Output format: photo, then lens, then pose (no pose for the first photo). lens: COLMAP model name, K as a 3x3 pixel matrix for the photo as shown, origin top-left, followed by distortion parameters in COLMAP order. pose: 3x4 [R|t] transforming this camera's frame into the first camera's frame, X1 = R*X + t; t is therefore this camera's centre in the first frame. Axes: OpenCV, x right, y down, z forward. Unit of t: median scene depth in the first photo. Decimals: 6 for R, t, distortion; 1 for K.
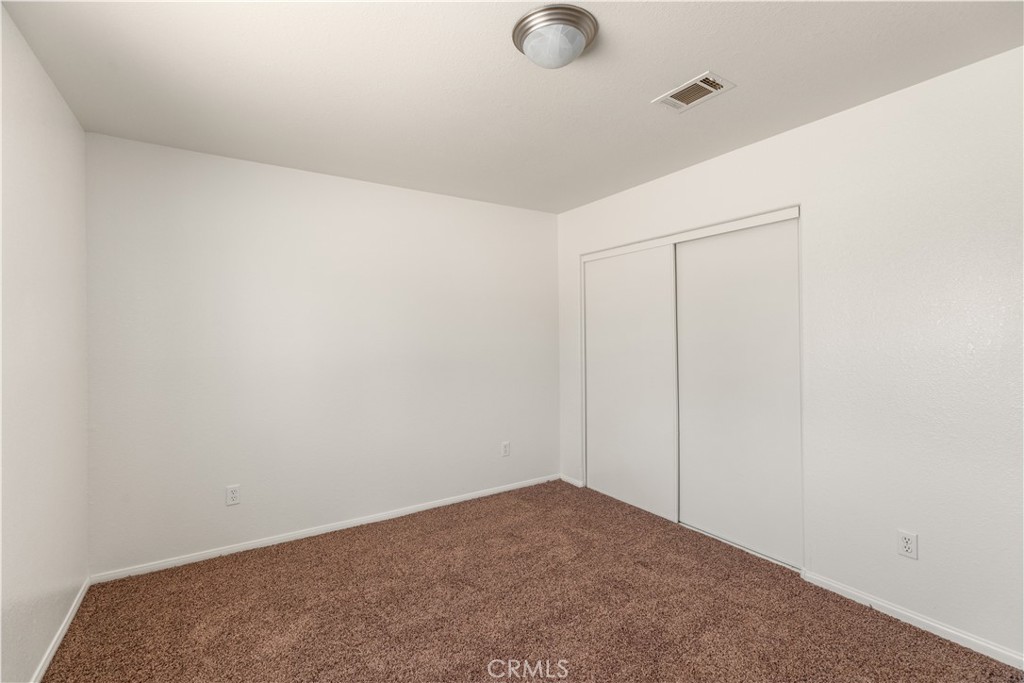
lens RADIAL K [[454.1, 0, 506.2], [0, 454.1, 340.3], [0, 0, 1]] dist [0.005532, -0.001029]
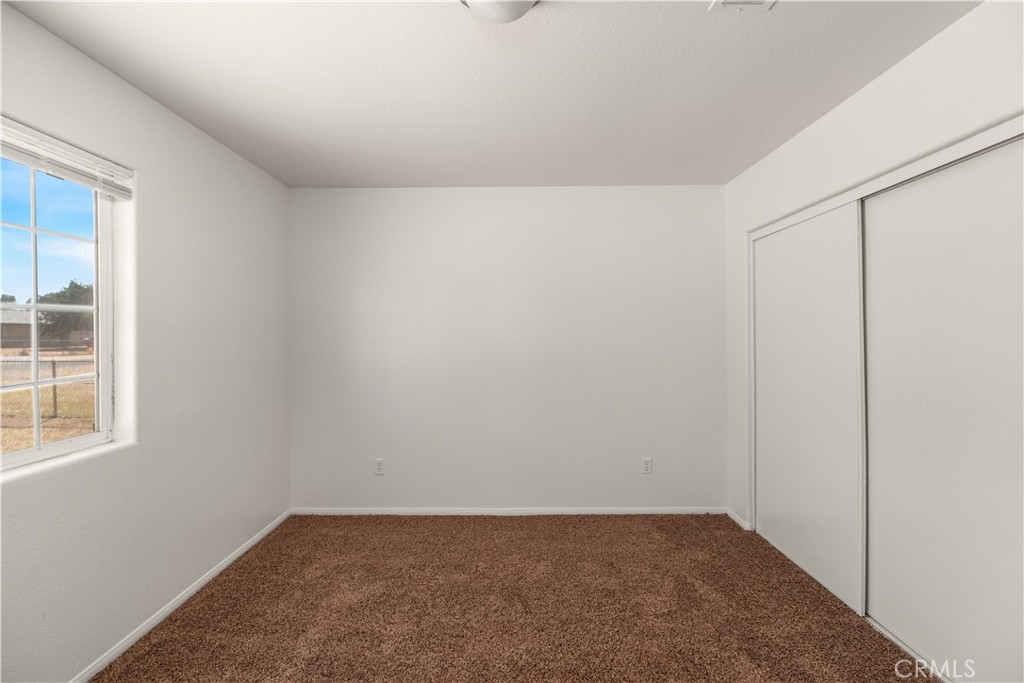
lens RADIAL K [[454.1, 0, 507.3], [0, 454.1, 338.5], [0, 0, 1]] dist [0.005532, -0.001029]
pose [[0.840568, 0.008028, -0.541647, 0.300064], [-0.007716, 0.999966, 0.002847, -0.005009], [0.541651, 0.001787, 0.840601, 0.153508]]
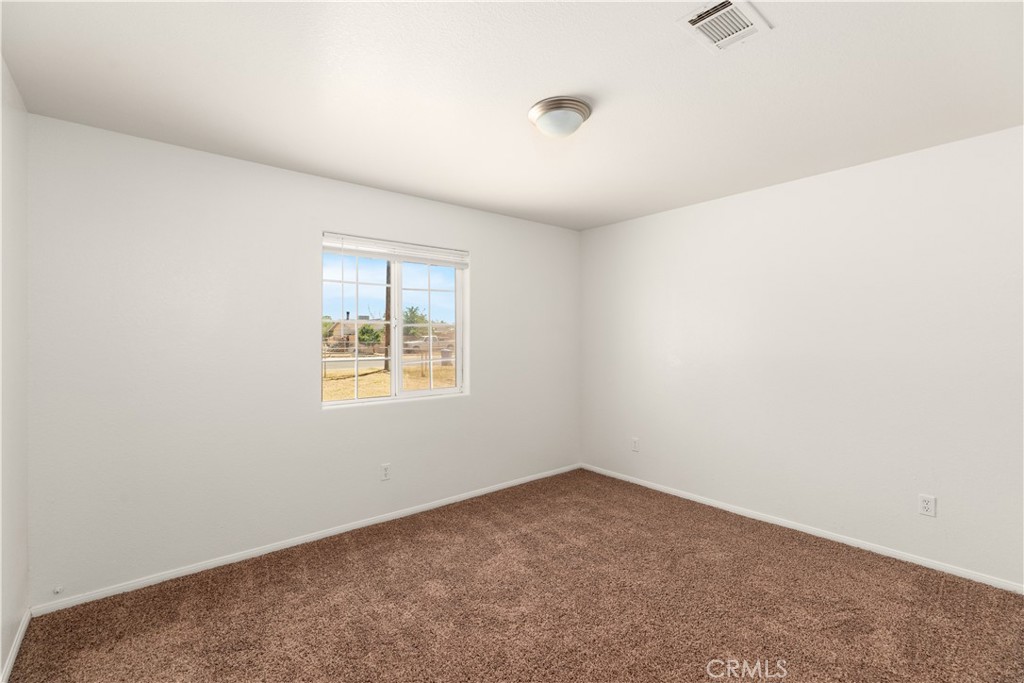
lens RADIAL K [[454.1, 0, 507.0], [0, 454.1, 338.4], [0, 0, 1]] dist [0.005532, -0.001029]
pose [[0.127948, 0.007977, -0.991749, 0.734634], [-0.009384, 0.999933, 0.006832, -0.012568], [0.991736, 0.008432, 0.128015, 0.350834]]
